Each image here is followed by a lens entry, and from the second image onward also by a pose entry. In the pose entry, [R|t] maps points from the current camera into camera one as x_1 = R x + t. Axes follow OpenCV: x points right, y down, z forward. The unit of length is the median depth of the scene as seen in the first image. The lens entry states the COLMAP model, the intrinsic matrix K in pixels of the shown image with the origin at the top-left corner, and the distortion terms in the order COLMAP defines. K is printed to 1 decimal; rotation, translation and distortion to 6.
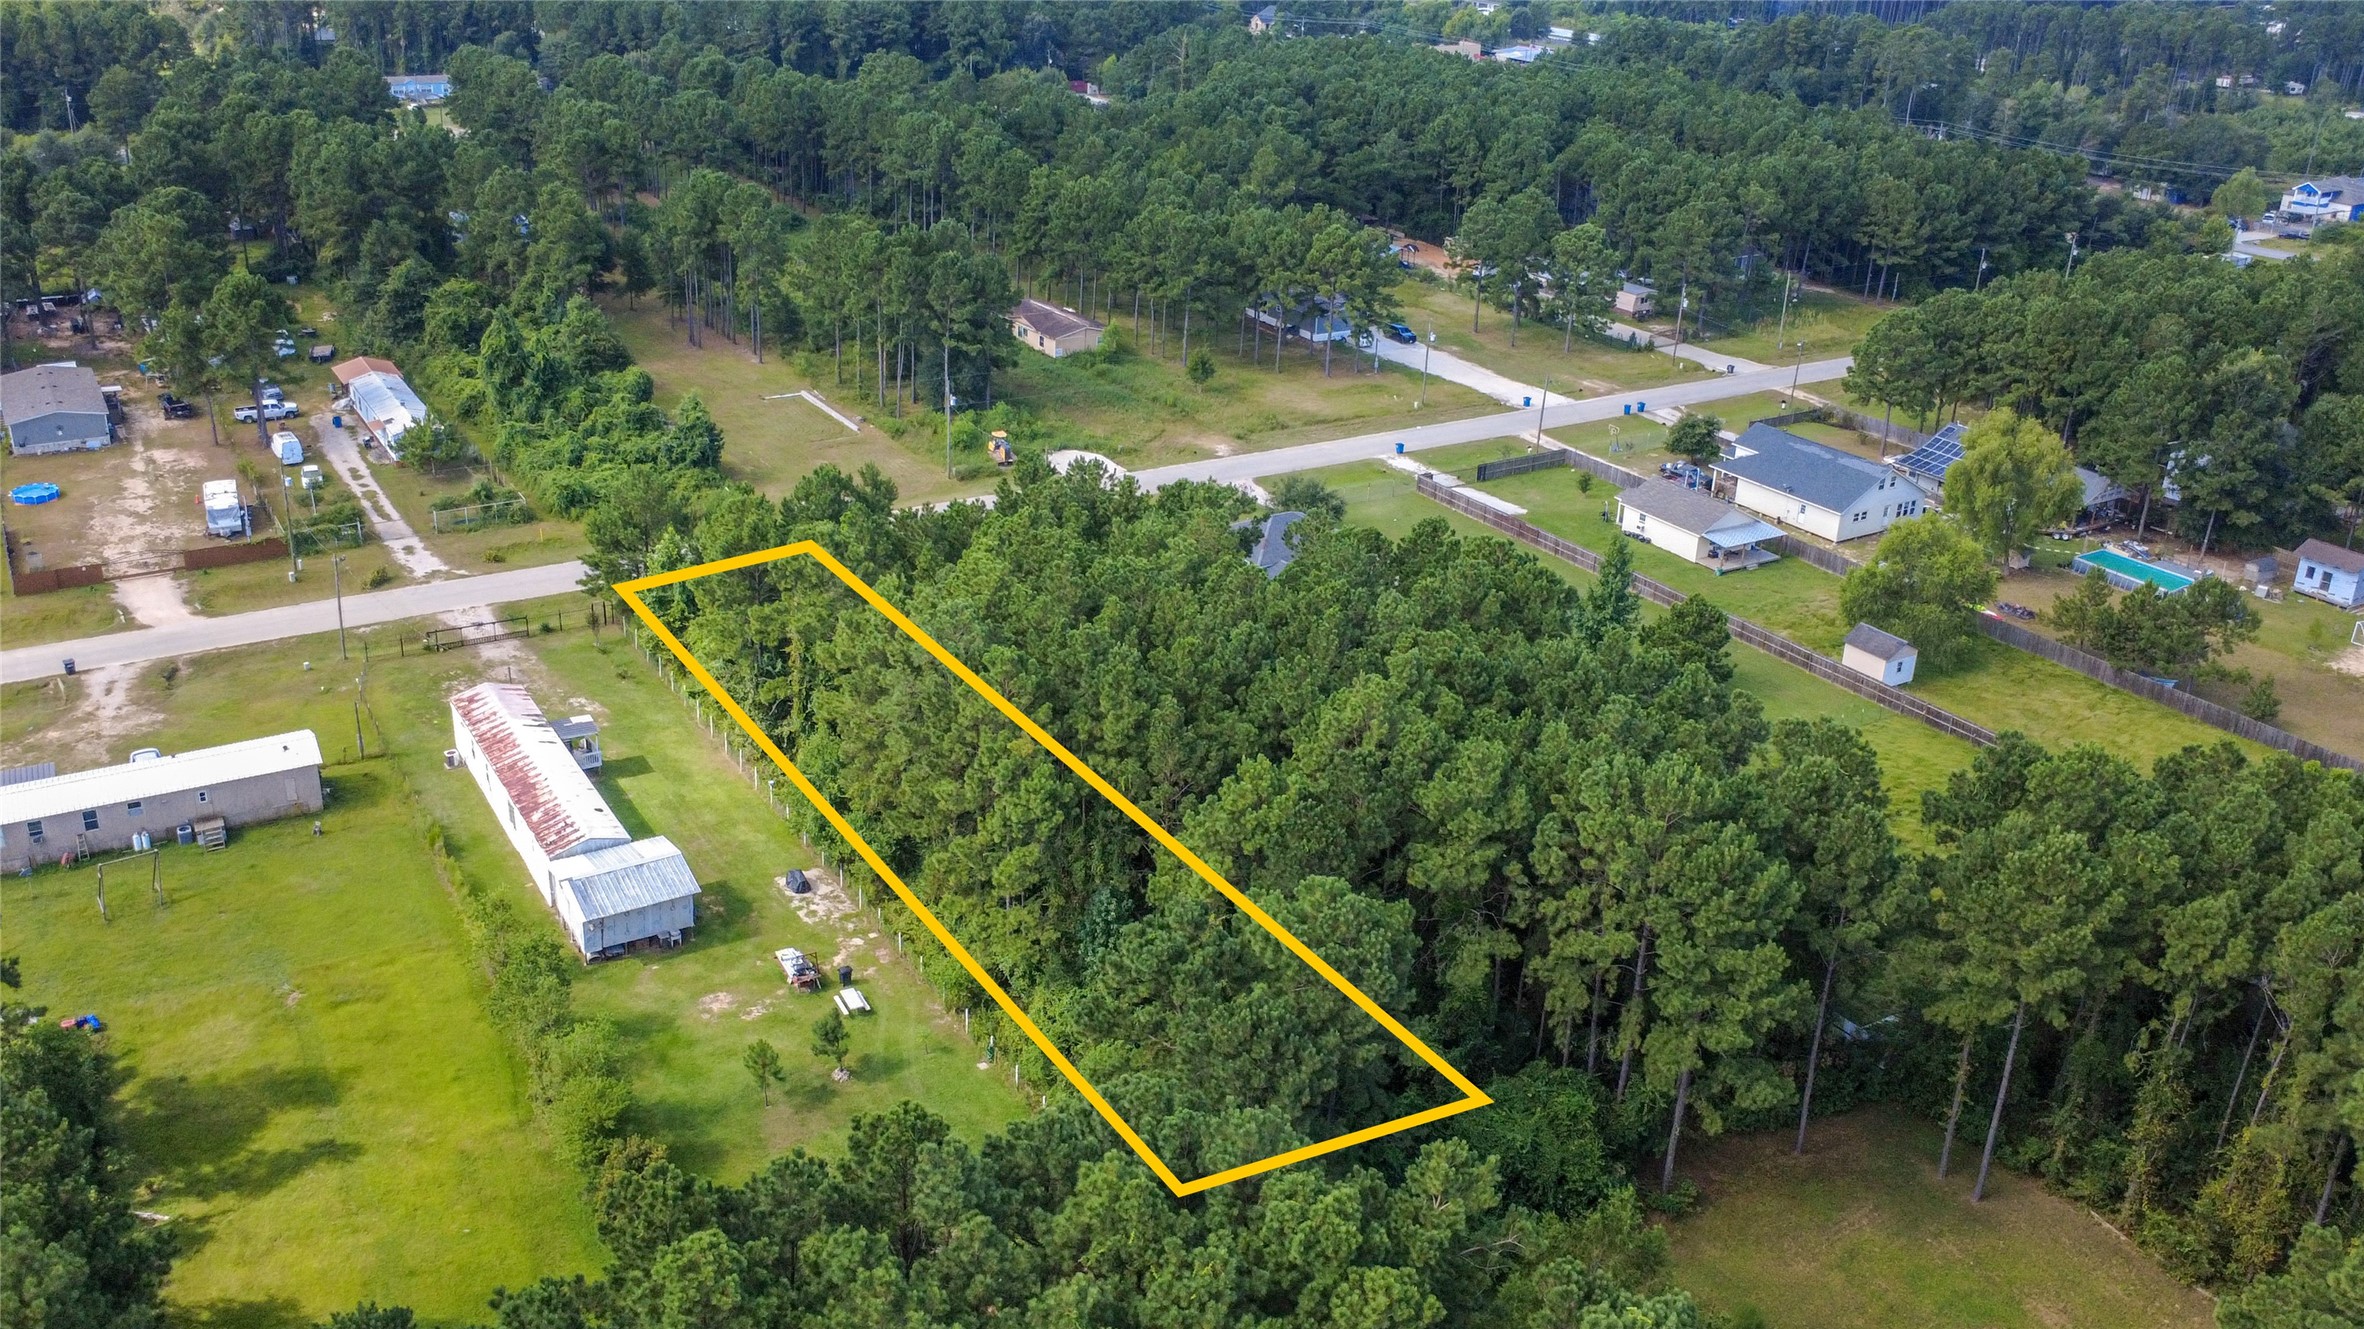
lens RADIAL K [[1914.6, 0, 1138.7], [0, 1914.6, 525.9], [0, 0, 1]] dist [0.000851, -0.004196]
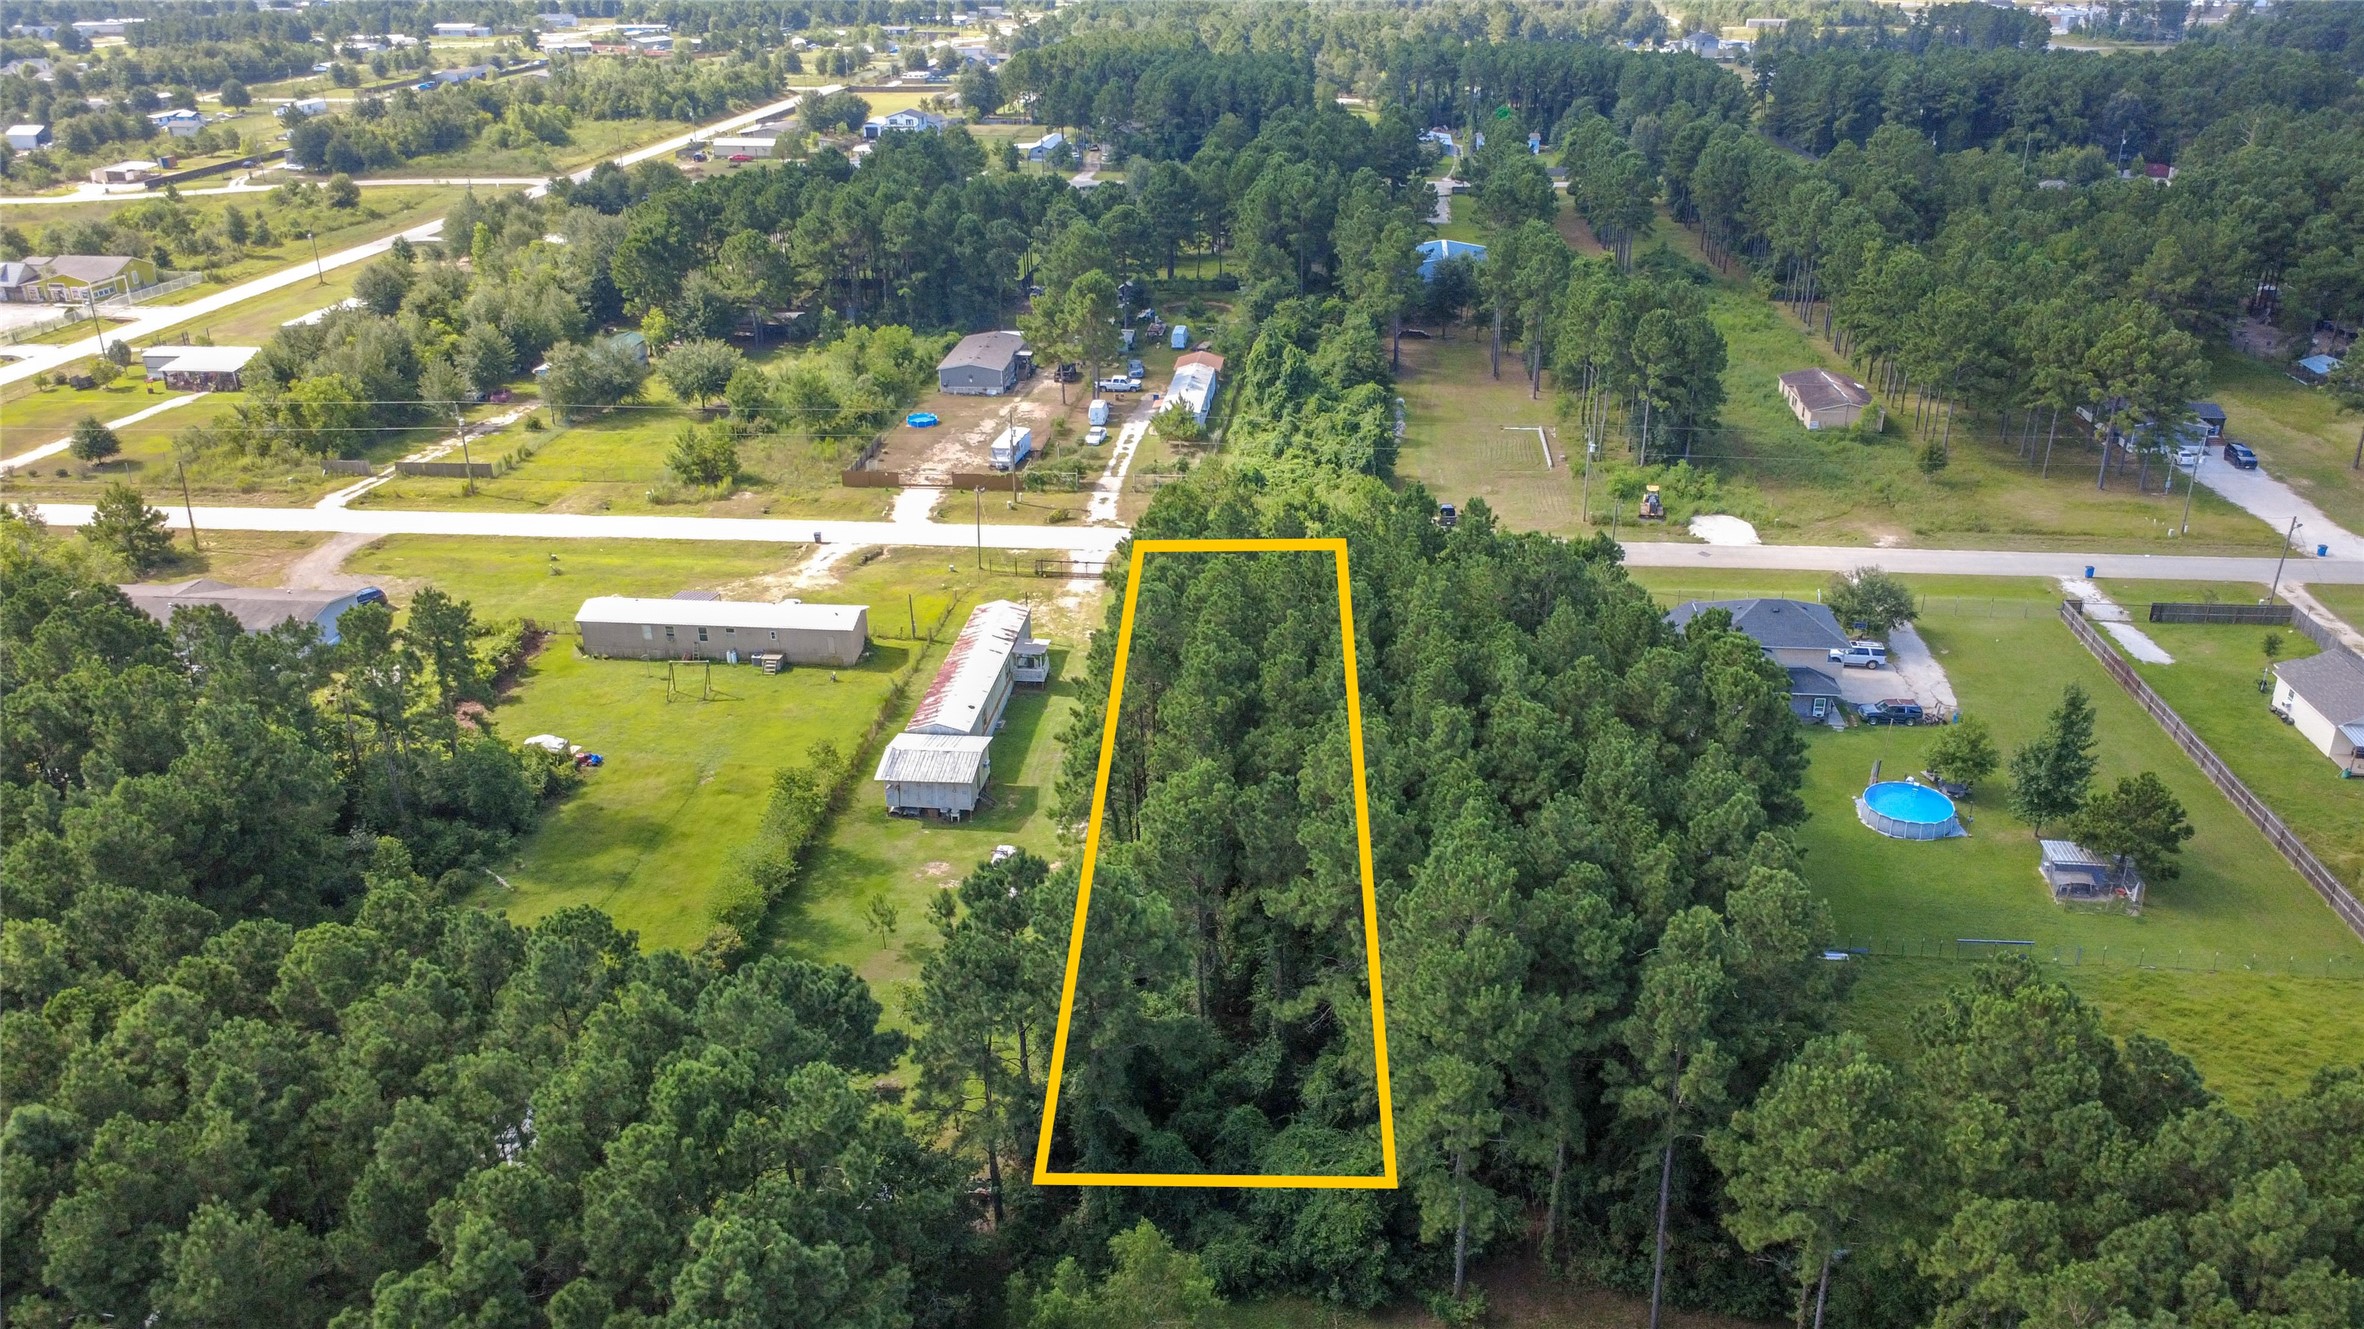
lens RADIAL K [[1757.7, 0, 1225.1], [0, 1757.7, 582.4], [0, 0, 1]] dist [-0.000188, -0.003693]
pose [[0.805481, 0.180117, -0.564586, 0.323700], [-0.172356, 0.982711, 0.067614, -0.024964], [0.567004, 0.042848, 0.822600, 0.099377]]
